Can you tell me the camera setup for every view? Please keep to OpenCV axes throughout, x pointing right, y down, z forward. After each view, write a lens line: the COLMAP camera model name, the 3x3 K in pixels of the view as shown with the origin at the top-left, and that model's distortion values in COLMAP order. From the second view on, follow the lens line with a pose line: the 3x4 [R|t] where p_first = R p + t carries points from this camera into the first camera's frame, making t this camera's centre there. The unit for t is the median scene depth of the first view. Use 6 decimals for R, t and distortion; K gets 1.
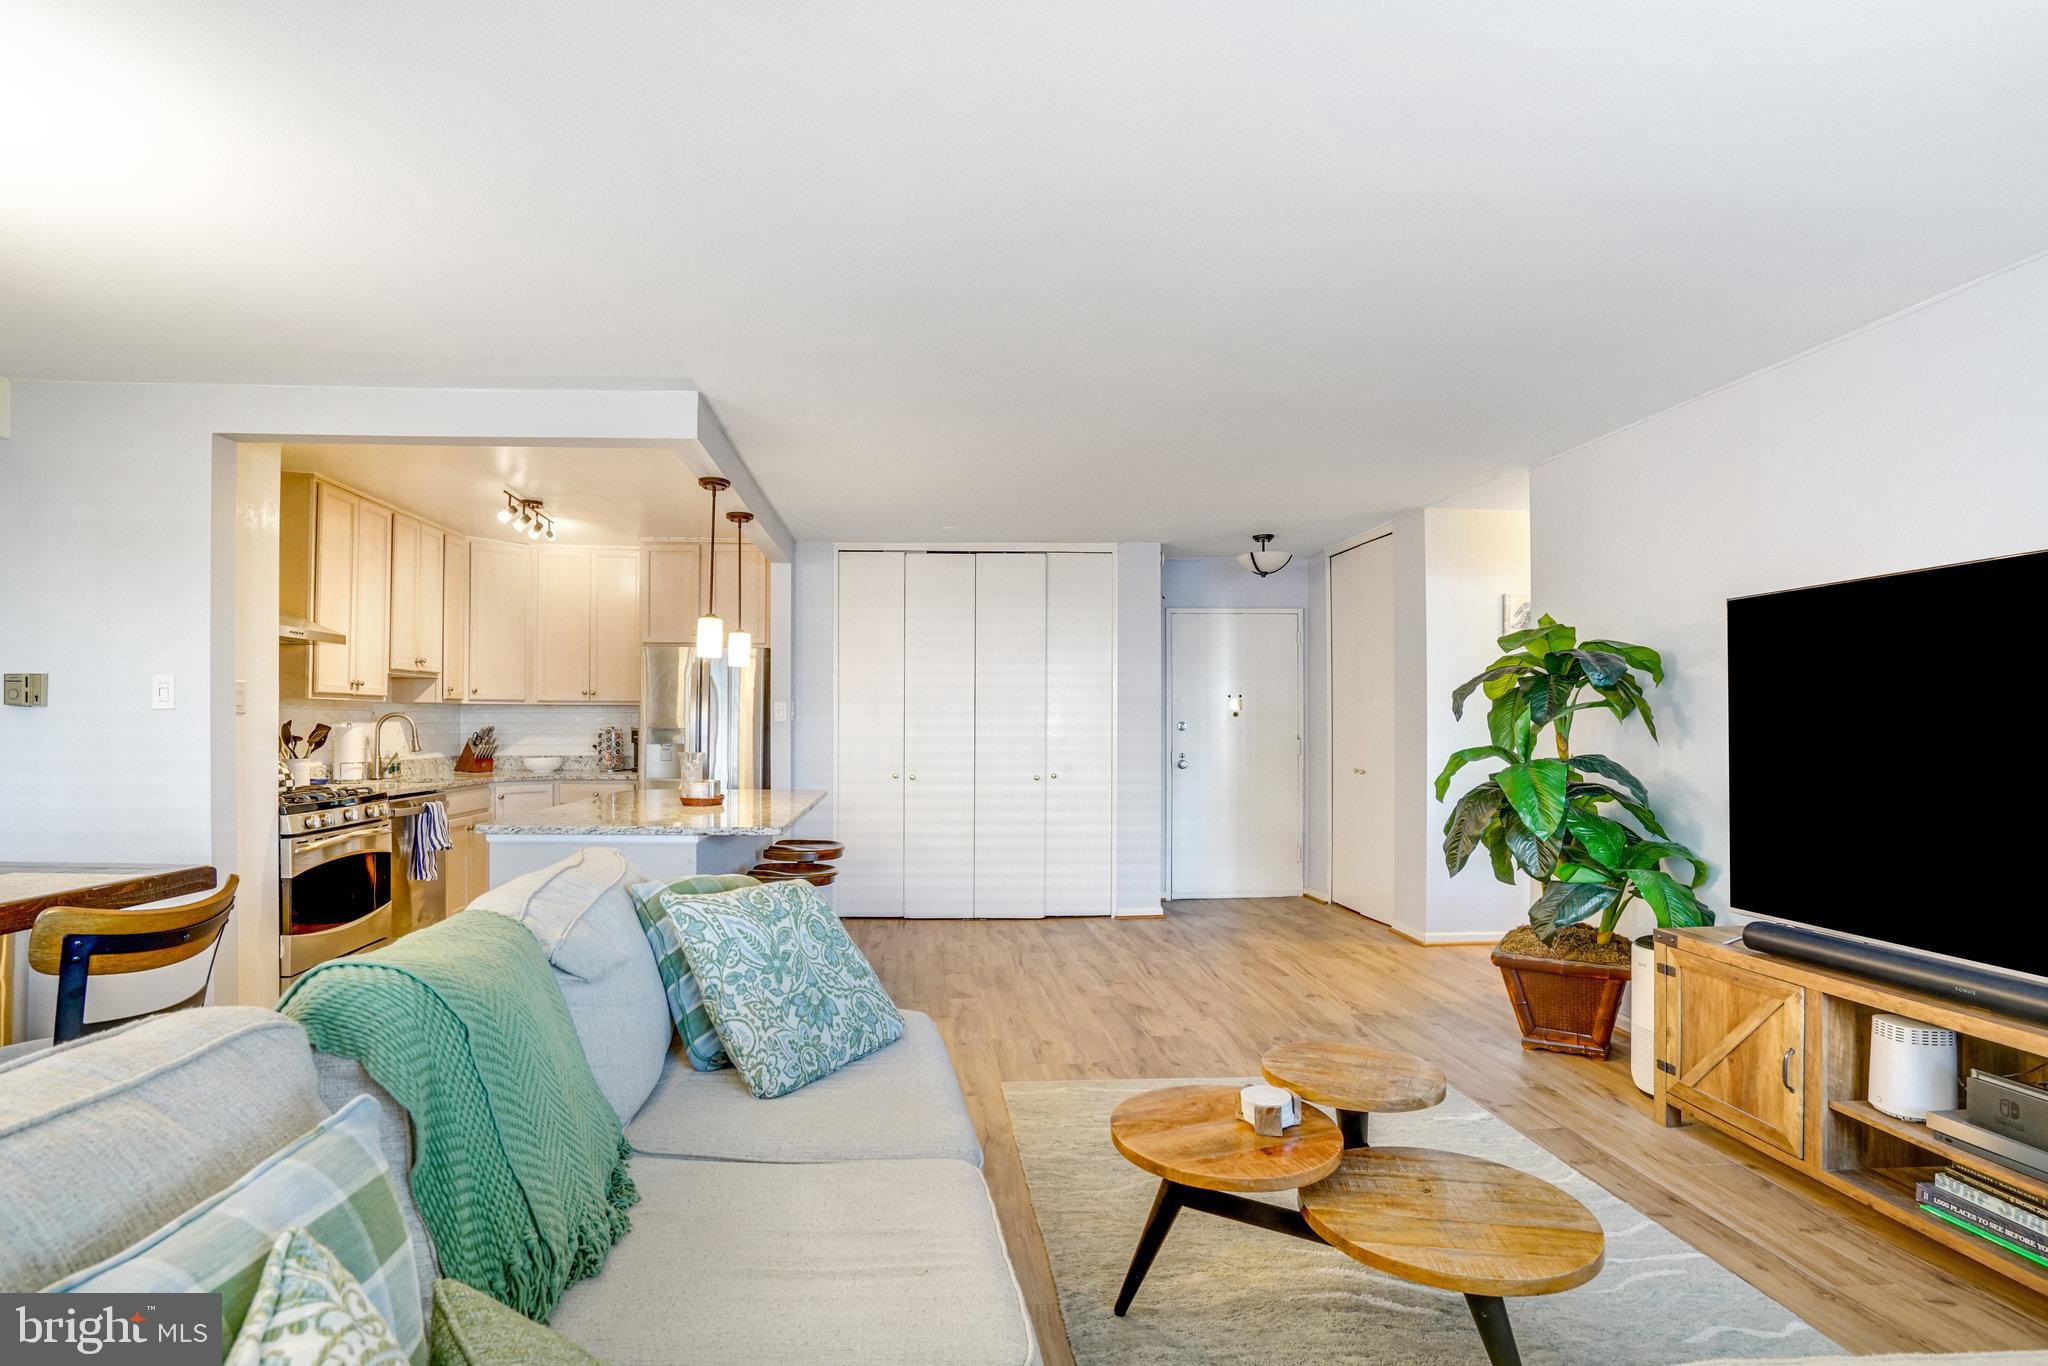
lens RADIAL K [[962.5, 0, 941.5], [0, 962.5, 710.6], [0, 0, 1]] dist [-0.064250, 0.019246]
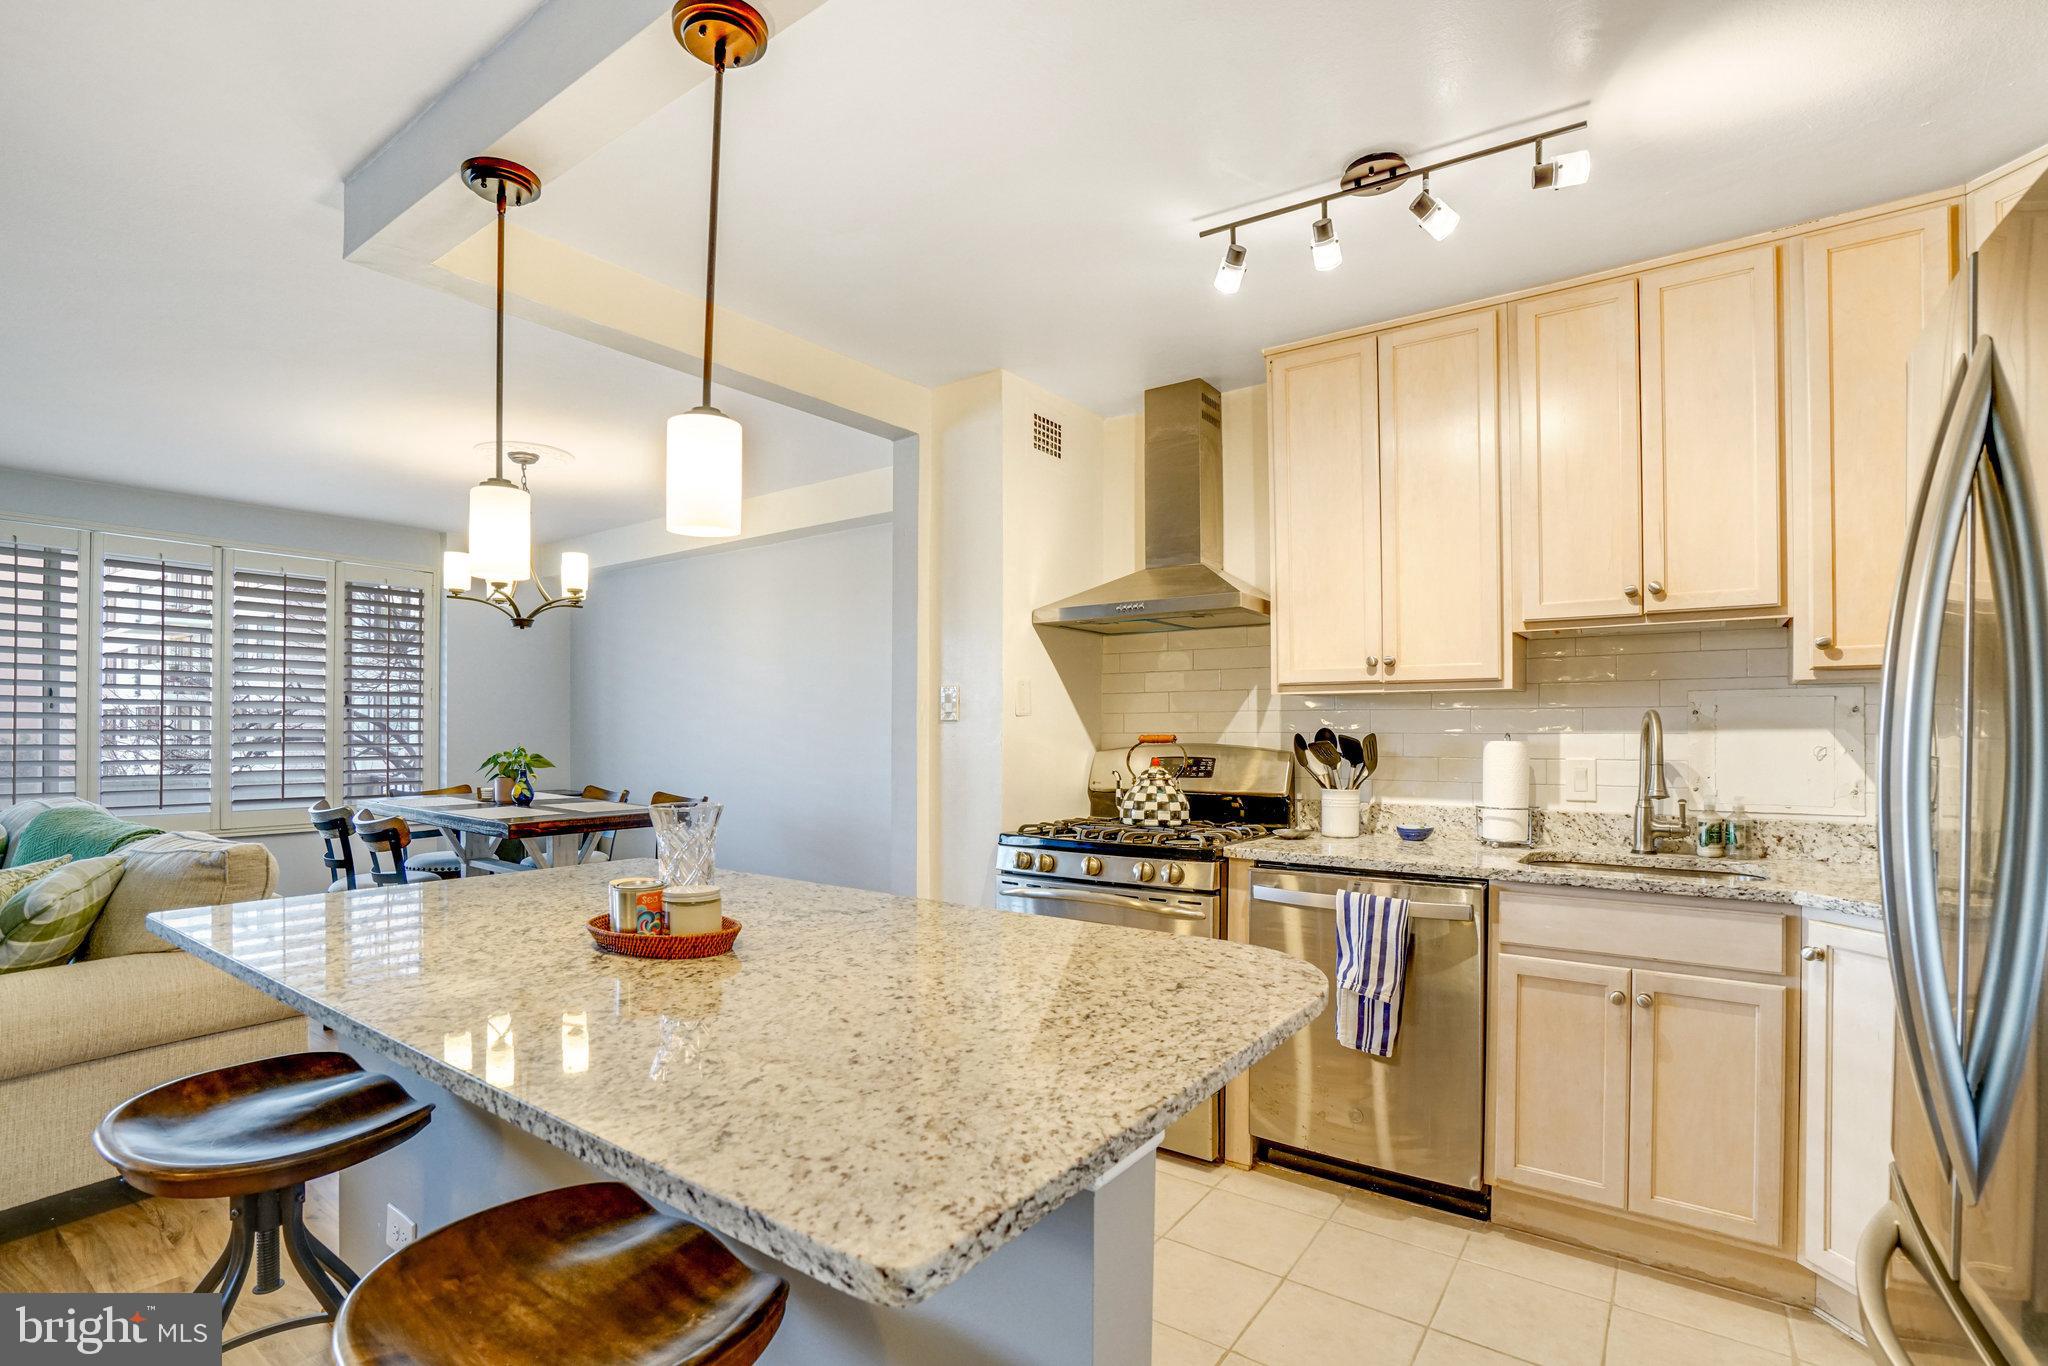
lens RADIAL K [[965.0, 0, 1016.4], [0, 965.0, 724.7], [0, 0, 1]] dist [-0.072682, 0.040759]
pose [[-0.618101, -0.010346, -0.786030, -0.049157], [0.006851, 0.999805, -0.018547, 0.022546], [0.786069, -0.016849, -0.617909, 1.490477]]
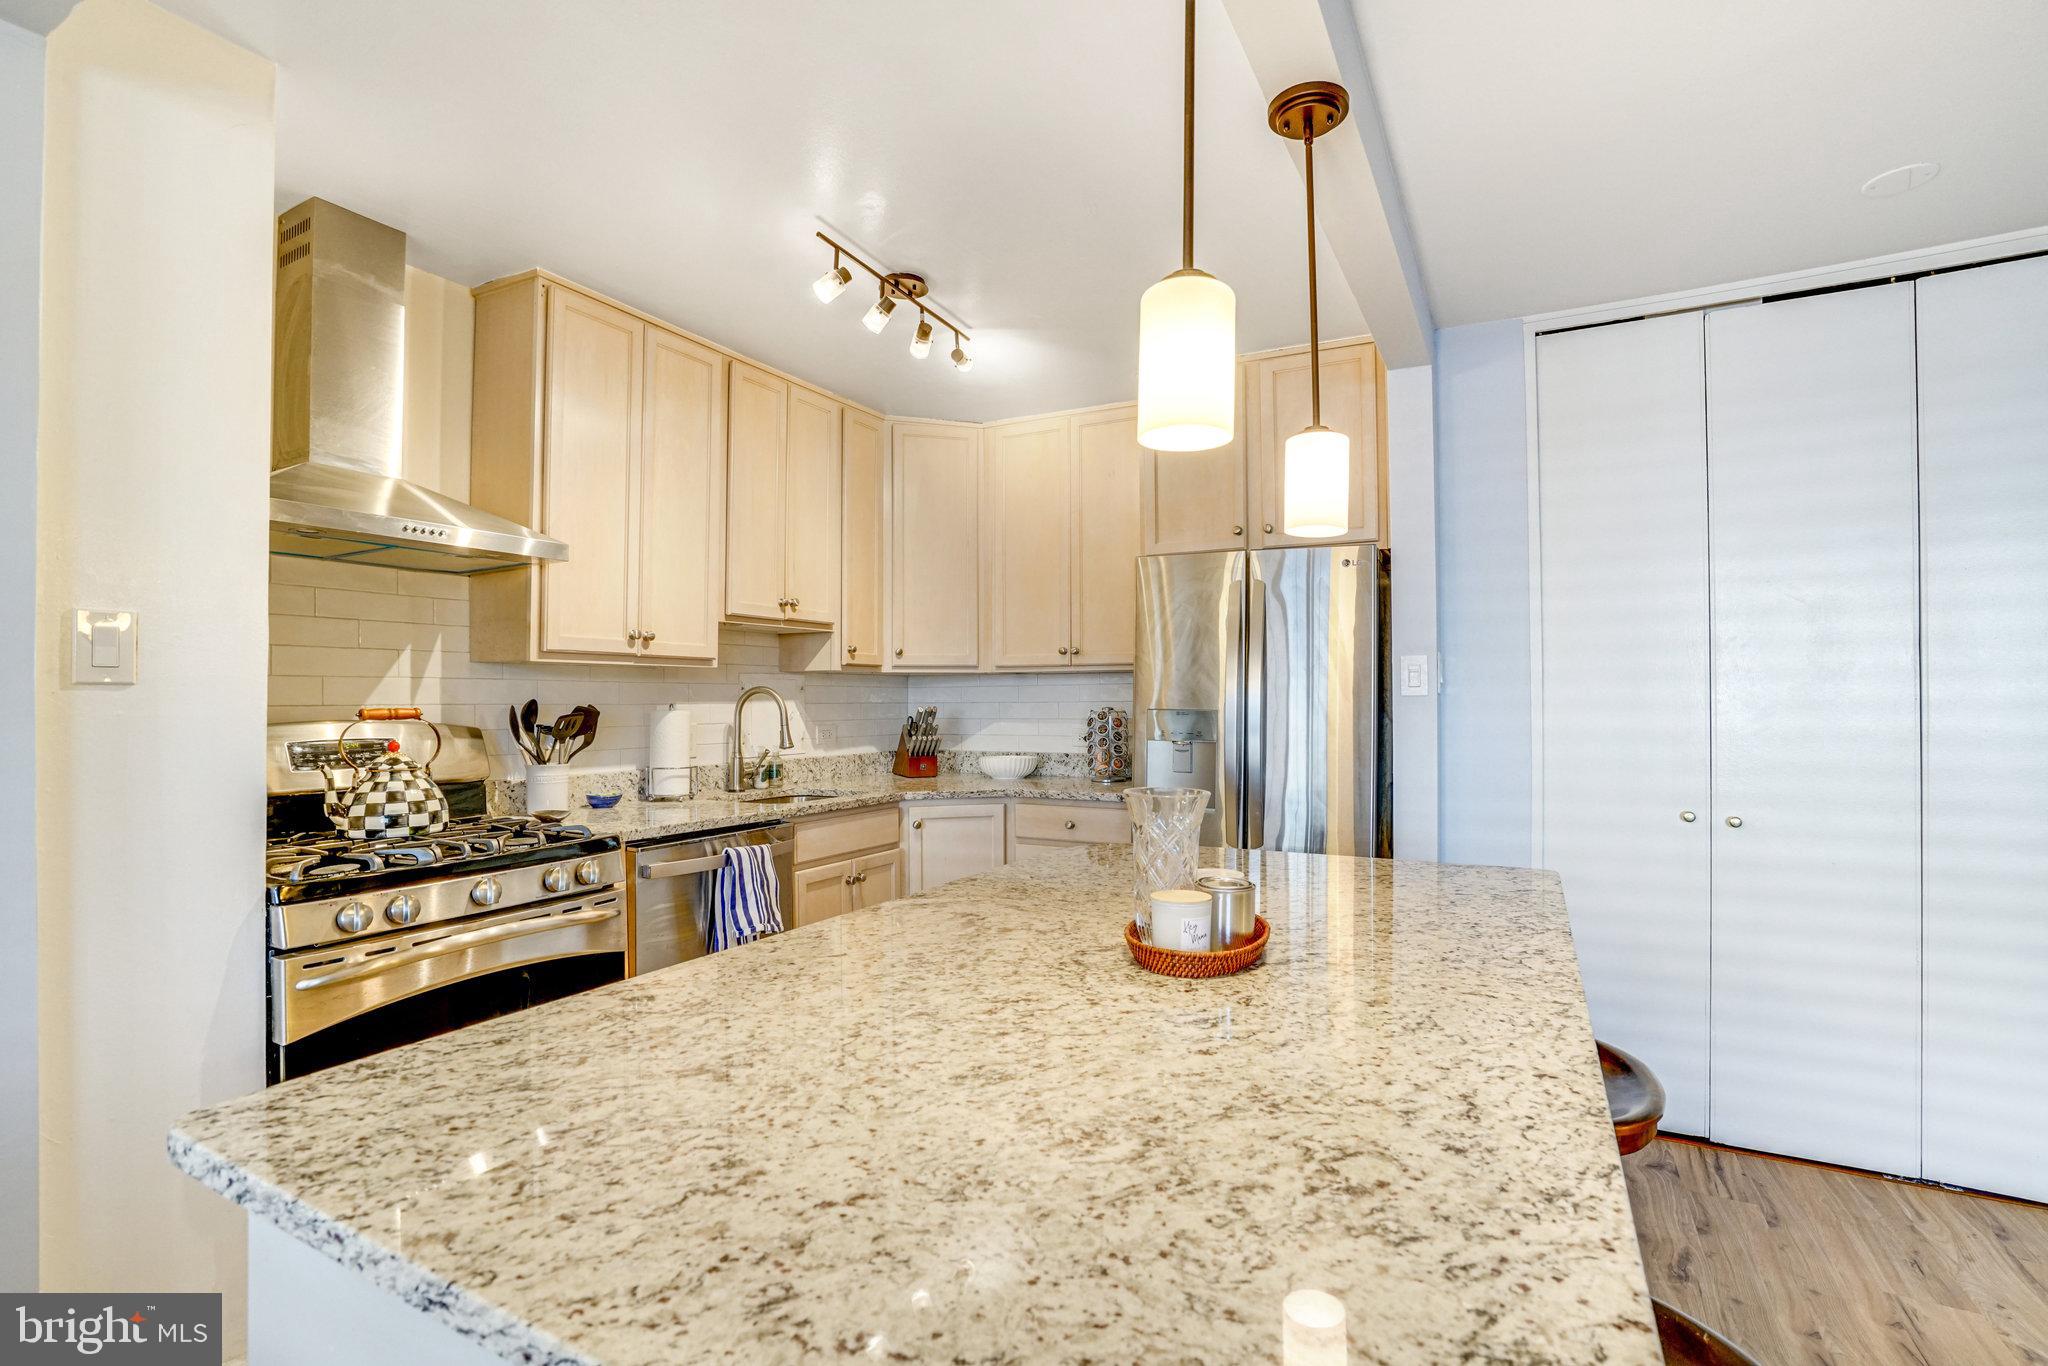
lens RADIAL K [[942.4, 0, 1005.3], [0, 942.4, 689.2], [0, 0, 1]] dist [-0.066756, 0.023787]
pose [[0.855548, -0.011072, -0.517604, -0.159739], [0.011433, 0.999932, -0.002491, 0.010518], [0.517597, -0.003787, 0.855616, 0.782692]]
